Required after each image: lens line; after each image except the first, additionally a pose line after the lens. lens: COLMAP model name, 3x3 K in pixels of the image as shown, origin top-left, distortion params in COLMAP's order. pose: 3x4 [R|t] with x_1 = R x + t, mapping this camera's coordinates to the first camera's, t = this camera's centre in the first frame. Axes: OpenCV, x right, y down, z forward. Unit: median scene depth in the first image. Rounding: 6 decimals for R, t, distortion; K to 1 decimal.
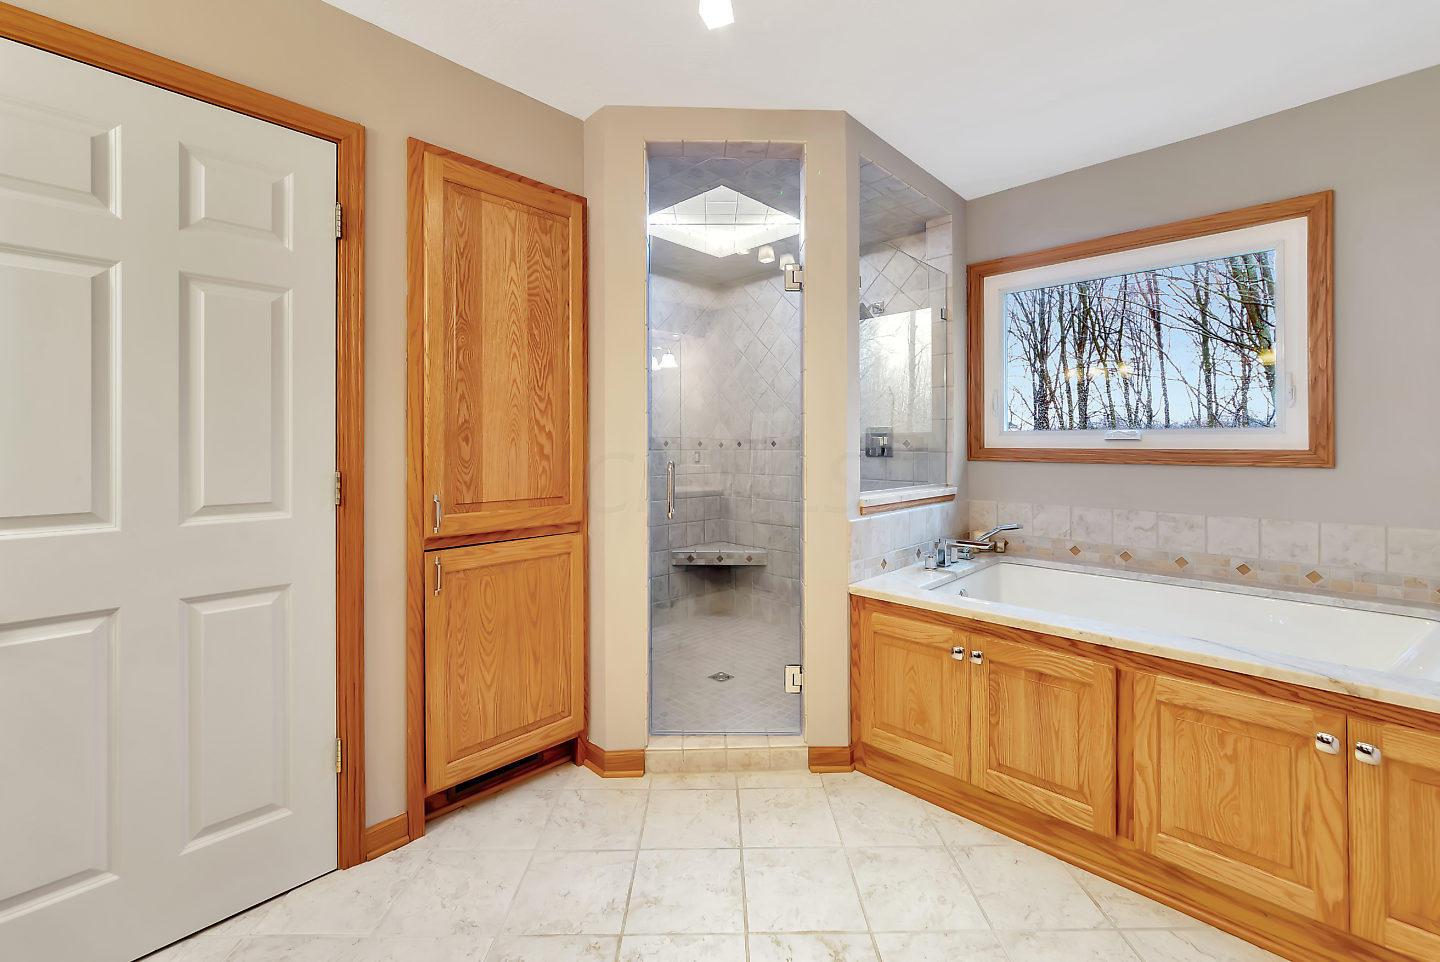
lens RADIAL K [[563.6, 0, 731.8], [0, 563.6, 443.8], [0, 0, 1]] dist [-0.002712, 0.000111]
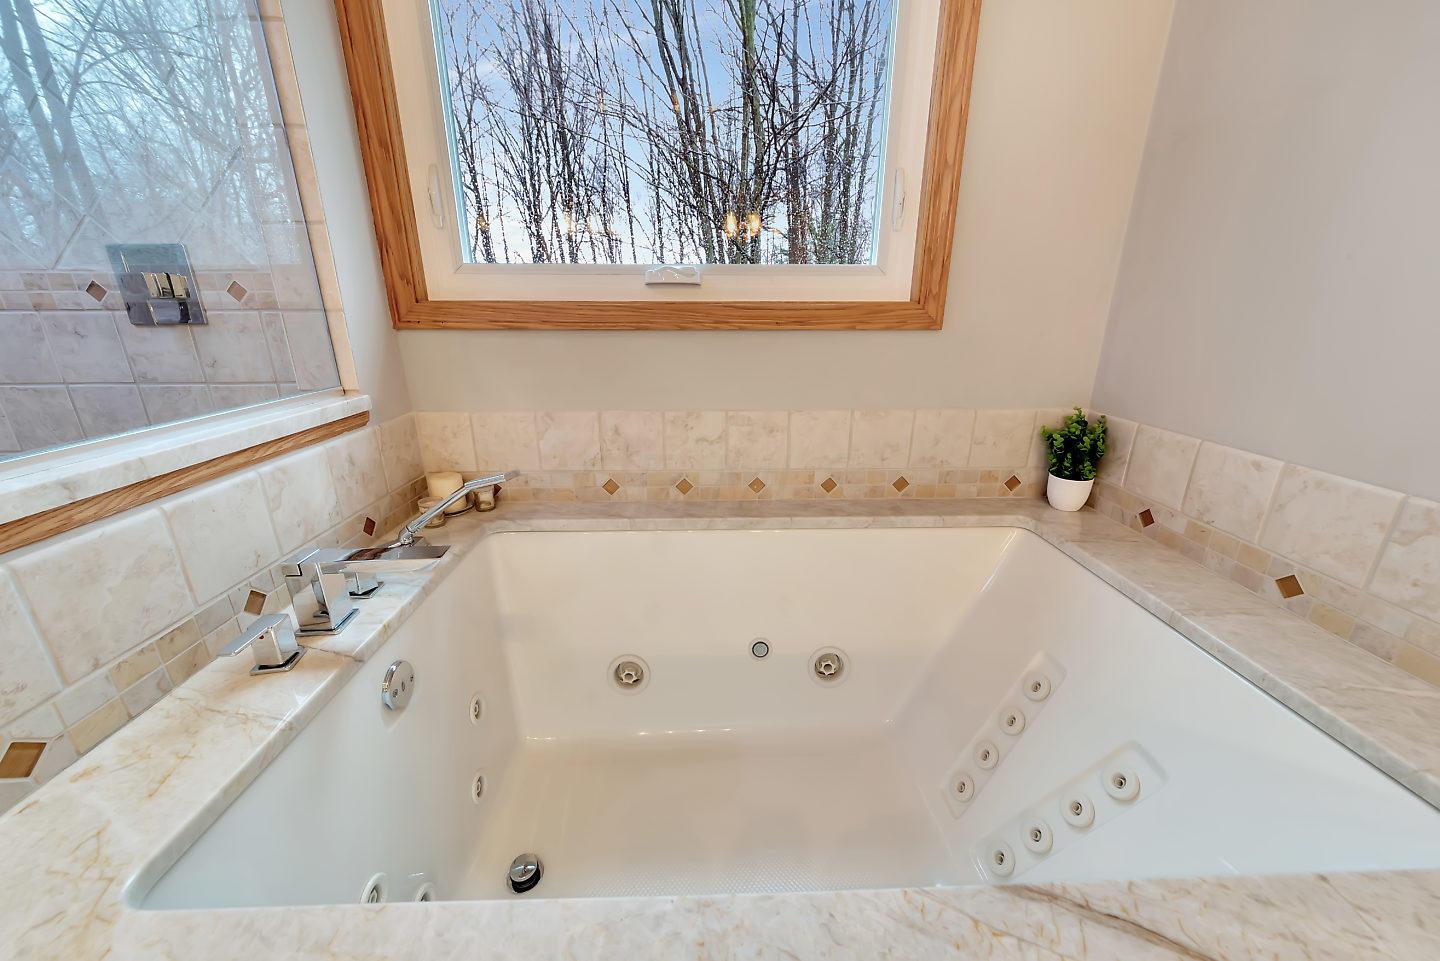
lens RADIAL K [[535.5, 0, 726.0], [0, 535.5, 481.3], [0, 0, 1]] dist [-0.014403, -0.000075]
pose [[0.684906, -0.223861, 0.693390, 0.416279], [-0.002466, 0.950916, 0.309439, 0.018853], [-0.728627, -0.213647, 0.650736, 0.746227]]
